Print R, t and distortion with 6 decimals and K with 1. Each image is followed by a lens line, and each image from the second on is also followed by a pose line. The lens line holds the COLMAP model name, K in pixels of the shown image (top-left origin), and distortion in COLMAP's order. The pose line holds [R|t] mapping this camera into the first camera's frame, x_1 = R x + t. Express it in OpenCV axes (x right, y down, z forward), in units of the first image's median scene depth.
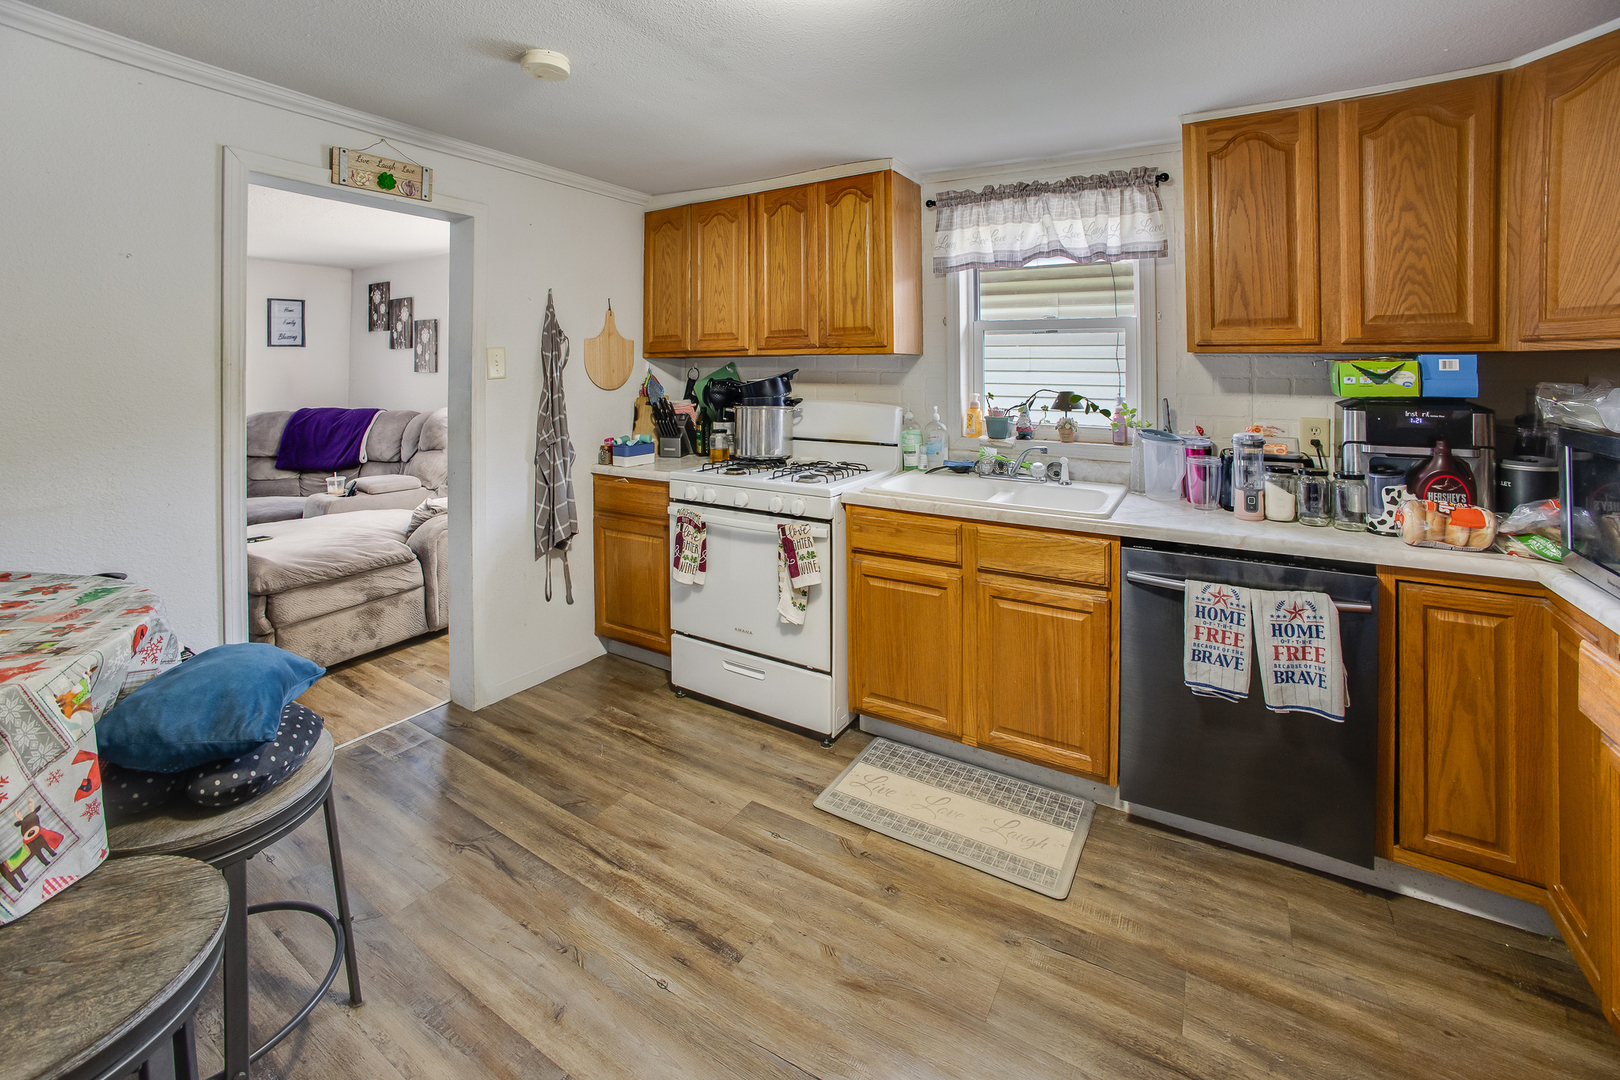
lens RADIAL K [[685.4, 0, 756.5], [0, 685.4, 312.9], [0, 0, 1]] dist [-0.052996, 0.009824]
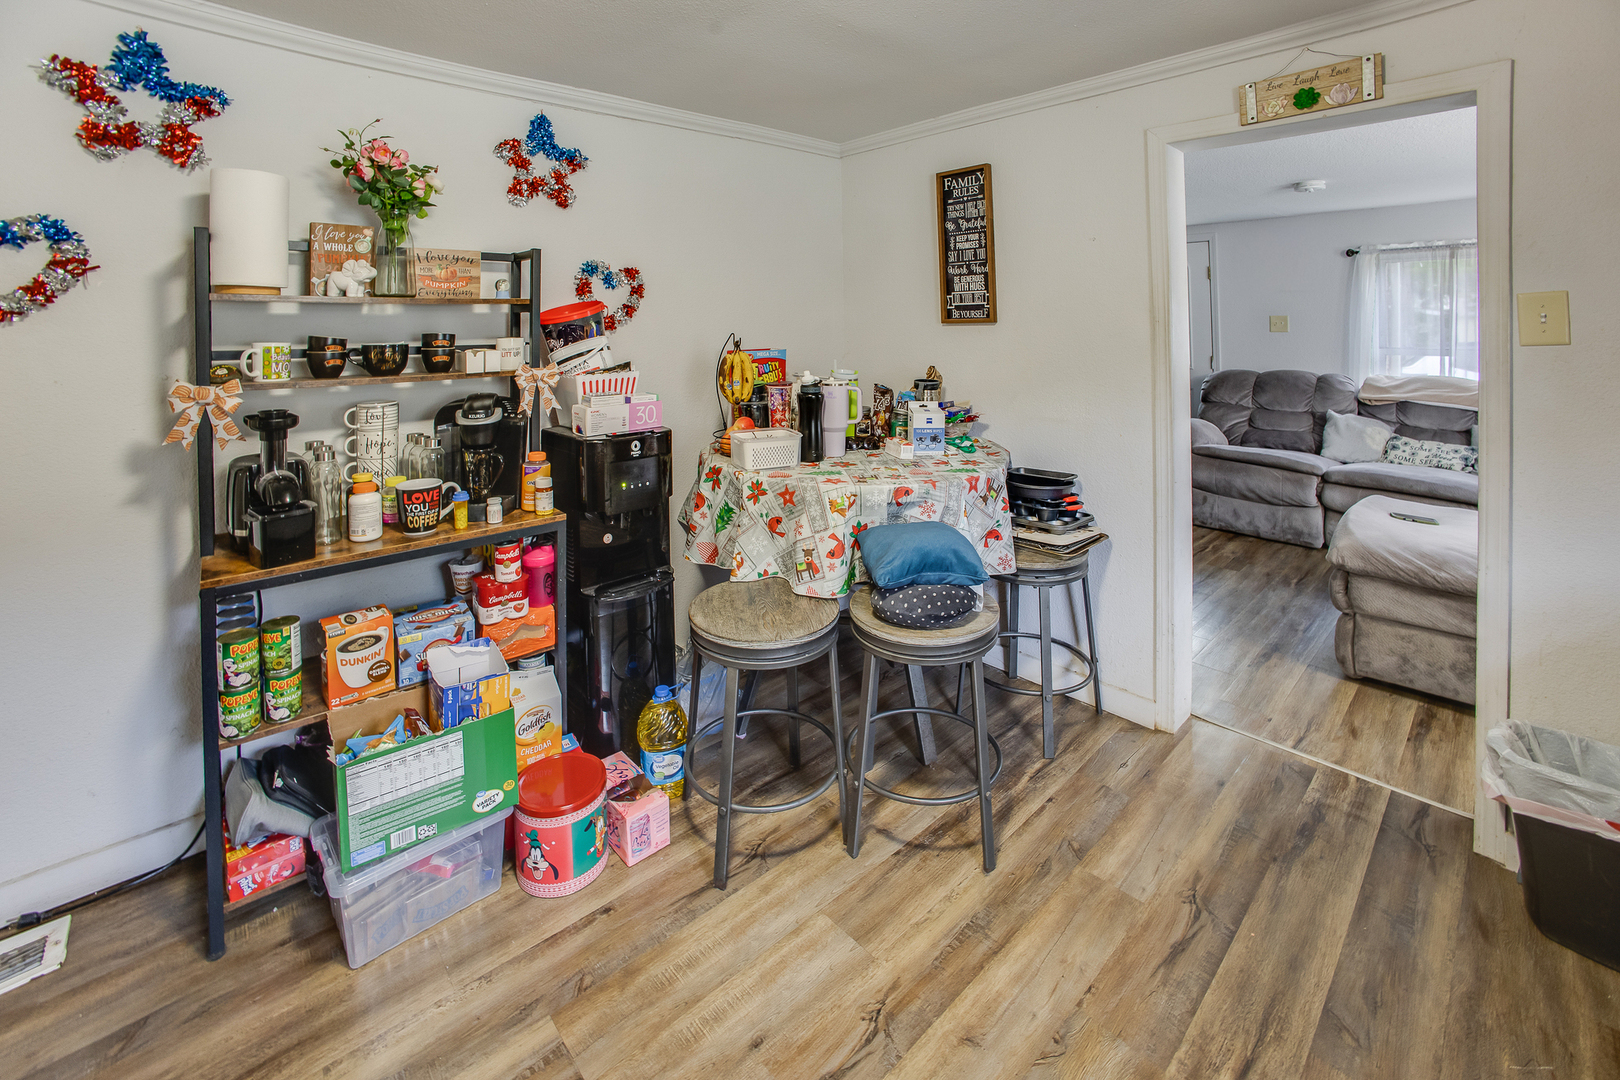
lens RADIAL K [[687.8, 0, 858.2], [0, 687.8, 312.5], [0, 0, 1]] dist [-0.040840, 0.000310]
pose [[-0.183154, -0.002921, -0.983080, 0.384329], [0.068318, 0.997540, -0.015692, 0.041836], [0.980708, -0.070036, -0.182504, 0.668930]]
